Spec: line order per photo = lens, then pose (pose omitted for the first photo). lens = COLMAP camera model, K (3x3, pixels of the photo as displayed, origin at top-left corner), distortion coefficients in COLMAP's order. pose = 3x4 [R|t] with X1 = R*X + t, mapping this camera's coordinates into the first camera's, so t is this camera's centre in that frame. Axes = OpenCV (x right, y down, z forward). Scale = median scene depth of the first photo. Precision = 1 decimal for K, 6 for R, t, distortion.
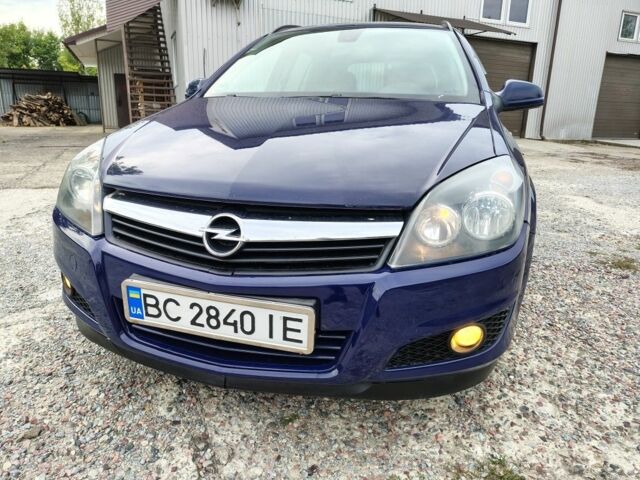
lens RADIAL K [[454.7, 0, 311.4], [0, 454.7, 238.8], [0, 0, 1]] dist [0.012346, -0.008145]
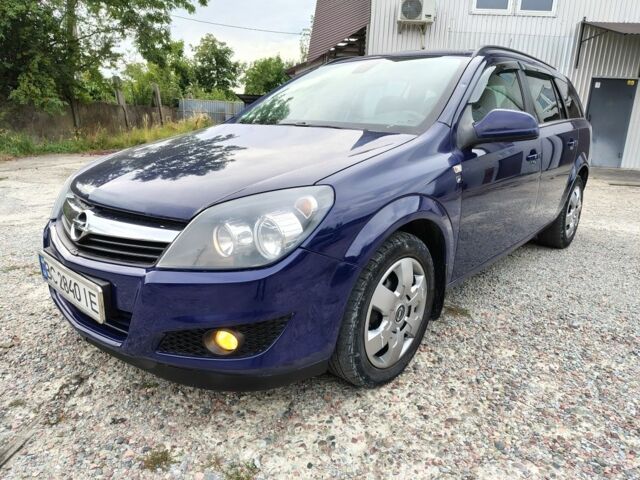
lens RADIAL K [[454.7, 0, 322.5], [0, 454.7, 242.9], [0, 0, 1]] dist [0.012346, -0.008145]
pose [[0.891770, 0.127704, -0.434095, 0.915010], [-0.142344, 0.989816, -0.001231, -0.051579], [0.429517, 0.062889, 0.900866, 0.073636]]
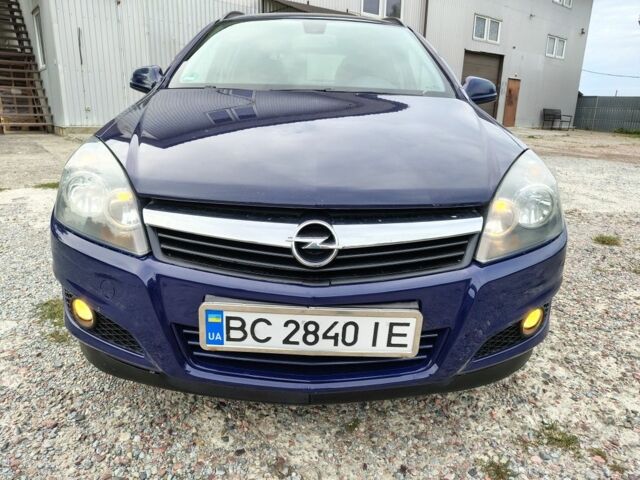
lens RADIAL K [[454.7, 0, 322.2], [0, 454.7, 234.3], [0, 0, 1]] dist [0.012346, -0.008145]
pose [[0.957891, -0.074272, 0.277360, -0.378753], [0.069799, 0.997223, 0.025979, -0.043826], [-0.278519, -0.005526, 0.960415, 0.088098]]
